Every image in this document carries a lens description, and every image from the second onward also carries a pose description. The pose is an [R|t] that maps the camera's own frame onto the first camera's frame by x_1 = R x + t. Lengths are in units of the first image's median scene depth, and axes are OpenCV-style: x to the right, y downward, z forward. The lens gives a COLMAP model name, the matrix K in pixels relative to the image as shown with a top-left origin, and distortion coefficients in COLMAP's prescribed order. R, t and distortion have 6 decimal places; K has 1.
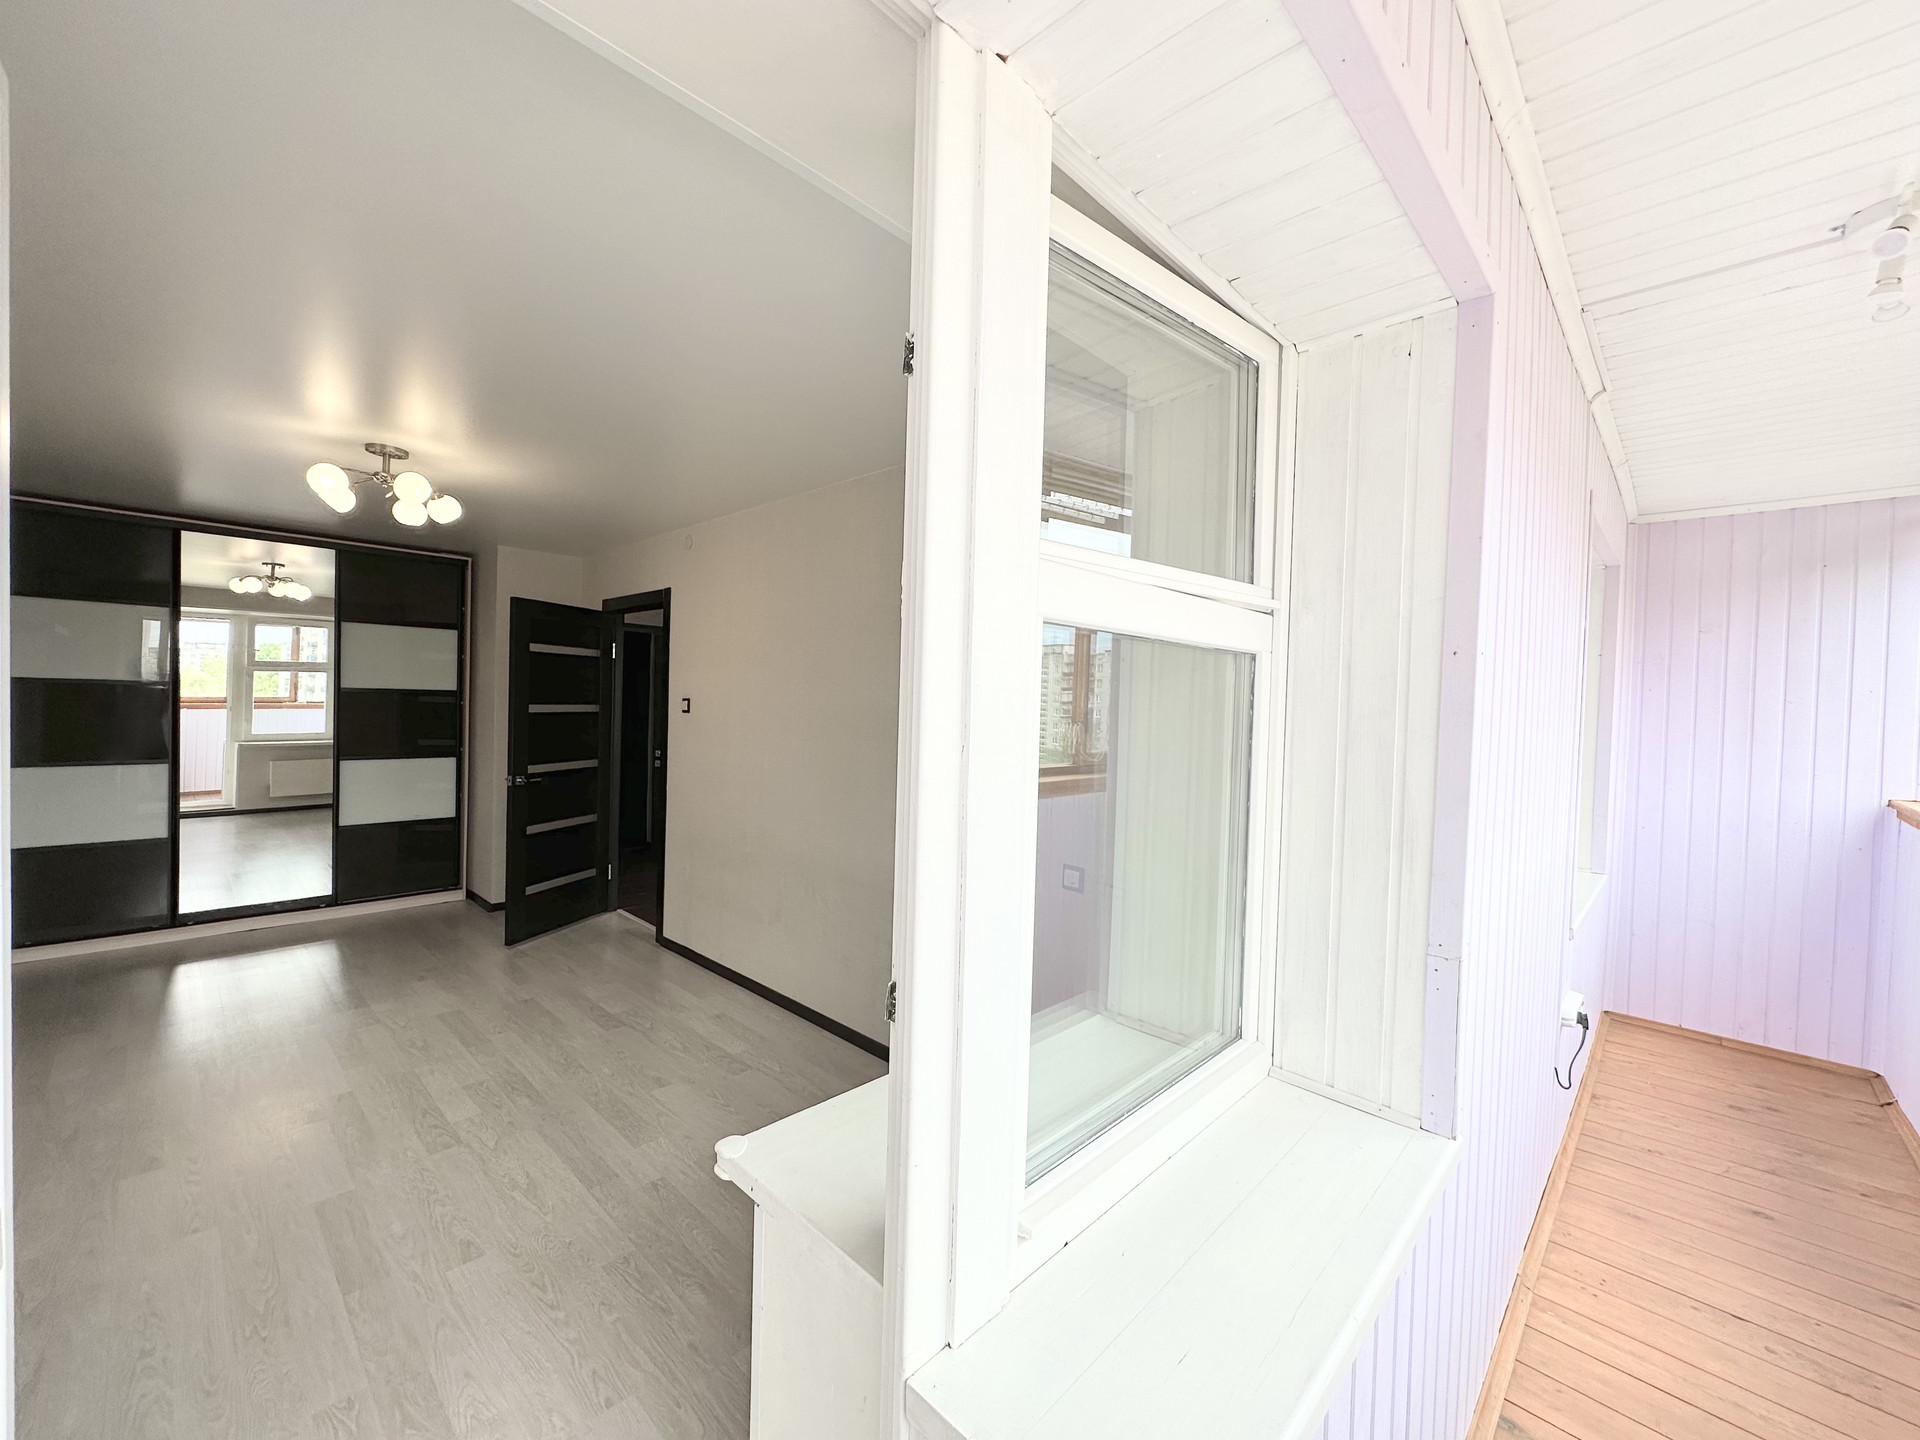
lens RADIAL K [[768.4, 0, 959.8], [0, 768.4, 718.7], [0, 0, 1]] dist [-0.001034, 0.000339]
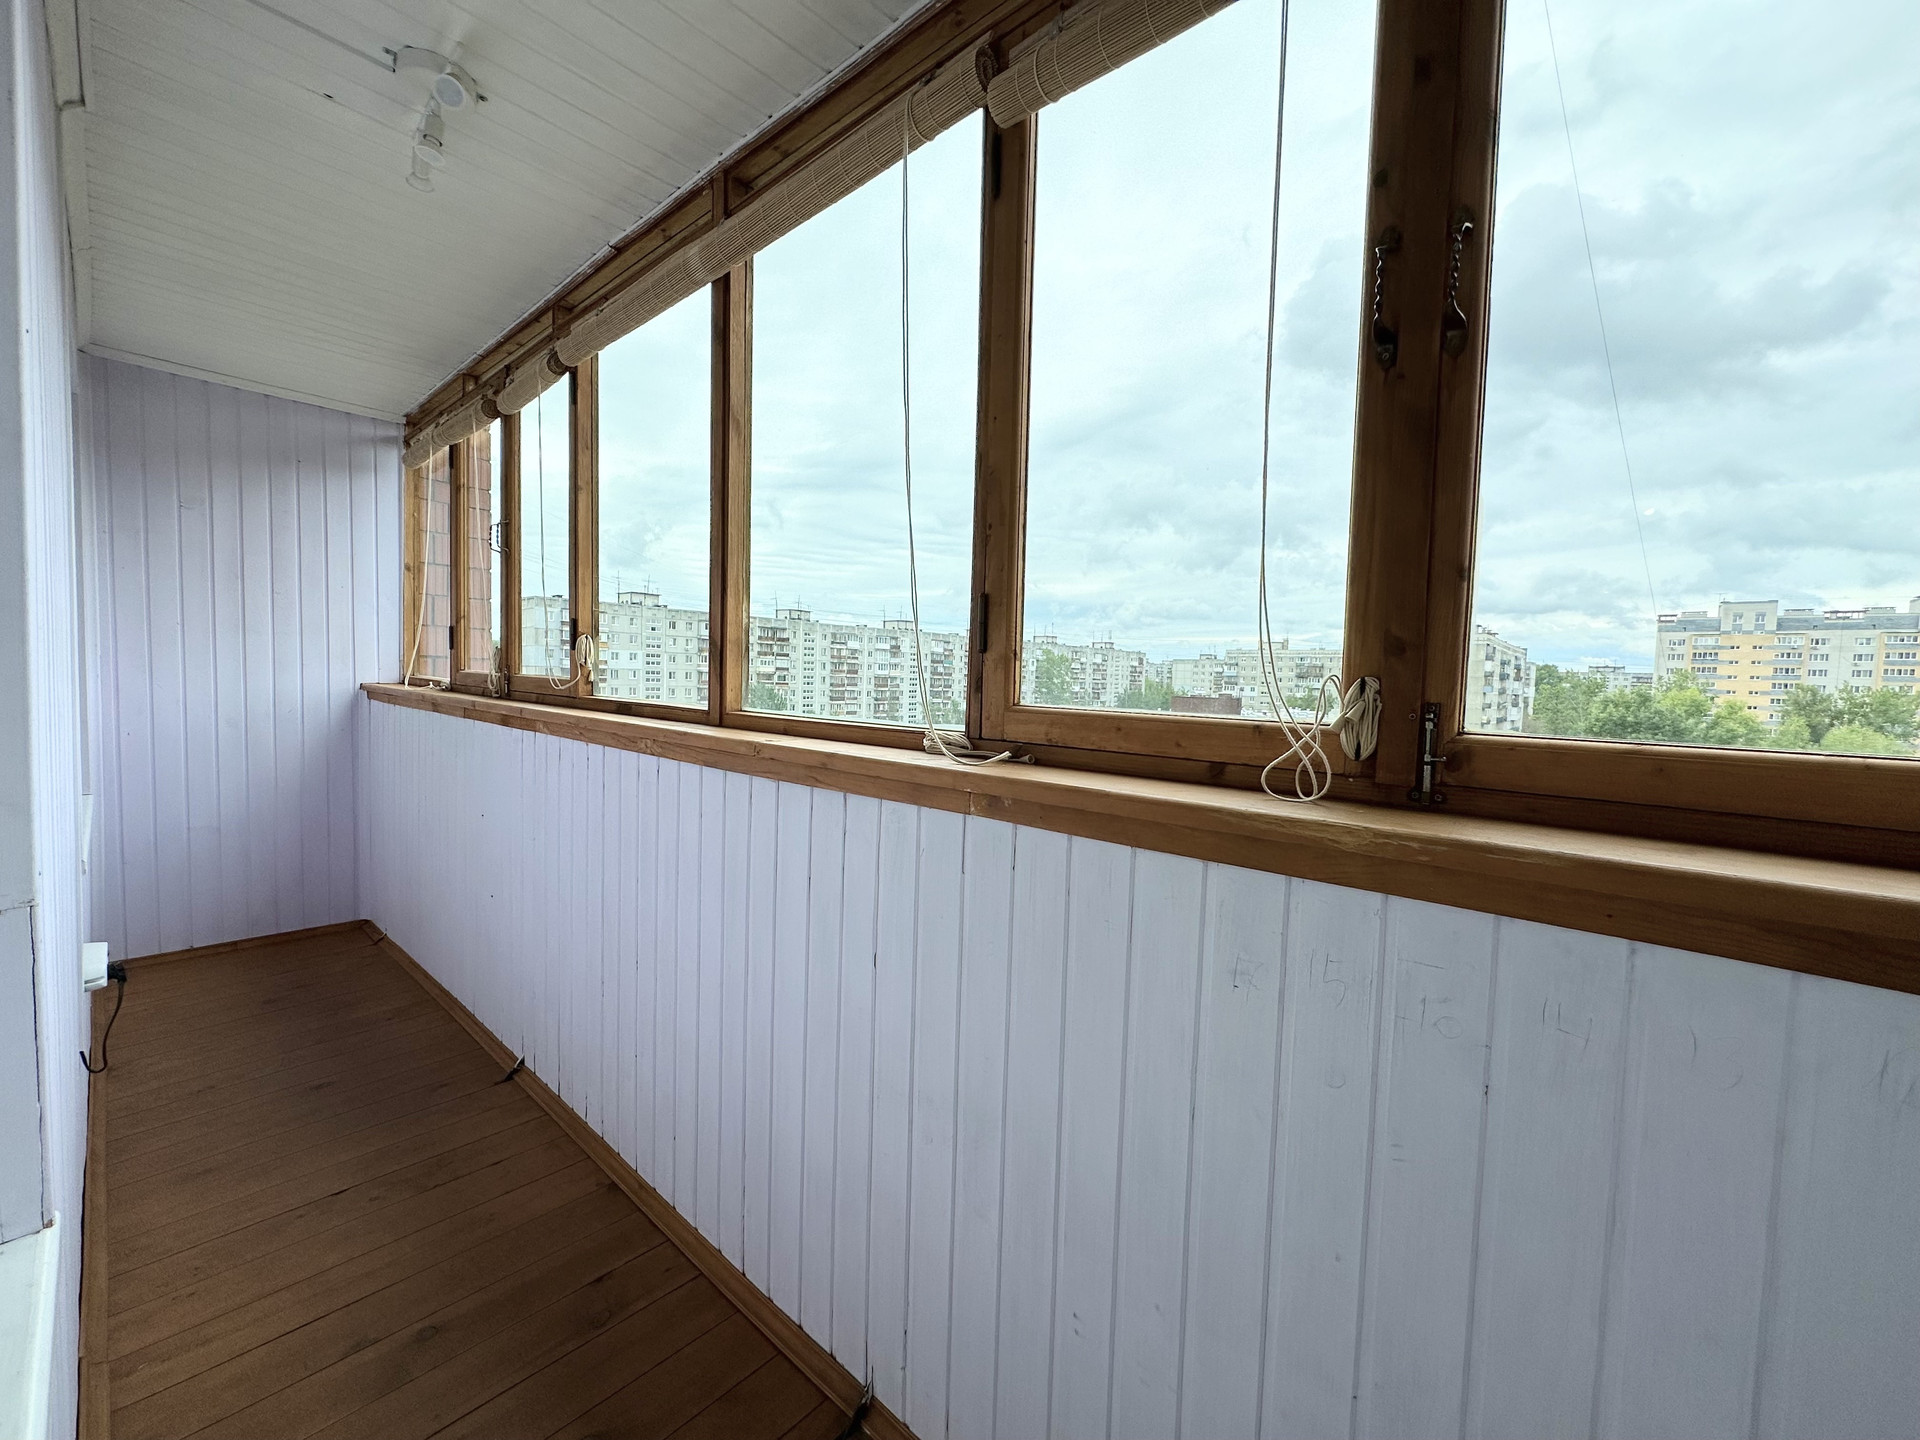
lens RADIAL K [[768.4, 0, 955.4], [0, 768.4, 722.5], [0, 0, 1]] dist [-0.001034, 0.000339]
pose [[-0.026043, -0.089452, 0.995651, 0.044179], [-0.011568, 0.995949, 0.089176, 0.052299], [-0.999594, -0.009196, -0.026973, 0.147022]]
